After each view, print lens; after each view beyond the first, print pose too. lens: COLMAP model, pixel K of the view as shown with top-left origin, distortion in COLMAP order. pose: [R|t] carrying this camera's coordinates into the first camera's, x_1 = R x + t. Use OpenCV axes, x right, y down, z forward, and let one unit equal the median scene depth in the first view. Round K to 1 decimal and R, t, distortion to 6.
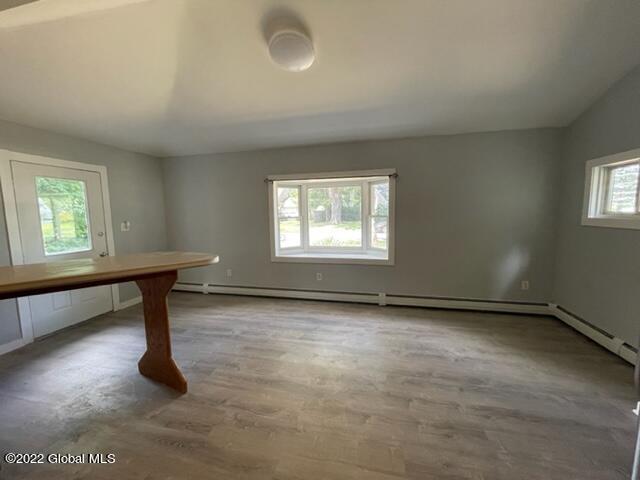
lens RADIAL K [[257.1, 0, 321.4], [0, 257.1, 239.5], [0, 0, 1]] dist [-0.004110, 0.000662]
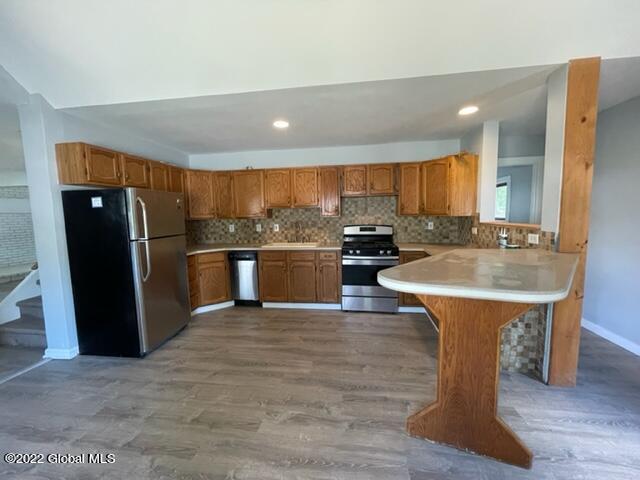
lens RADIAL K [[257.1, 0, 322.3], [0, 257.1, 238.2], [0, 0, 1]] dist [-0.004110, 0.000662]
pose [[-0.995073, 0.042490, -0.089577, -0.193651], [0.023286, 0.978398, 0.205413, -0.142052], [0.096370, 0.202315, -0.974567, 1.435249]]
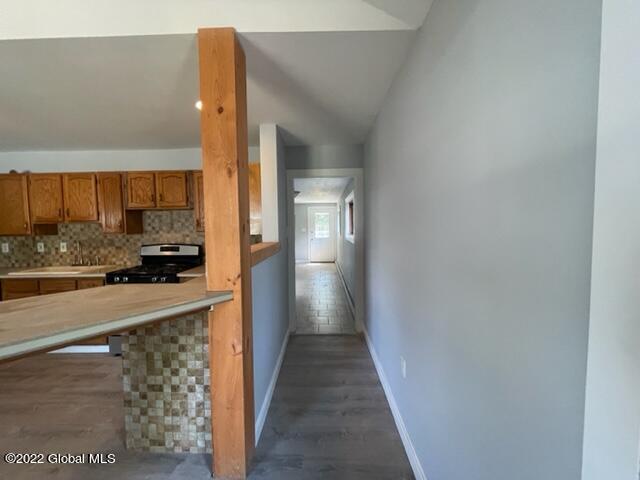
lens RADIAL K [[257.1, 0, 322.4], [0, 257.1, 238.4], [0, 0, 1]] dist [-0.004110, 0.000662]
pose [[-0.974957, 0.038649, -0.219009, -1.170848], [0.003182, 0.987106, 0.160034, -0.123936], [0.222370, 0.155329, -0.962509, 1.324465]]
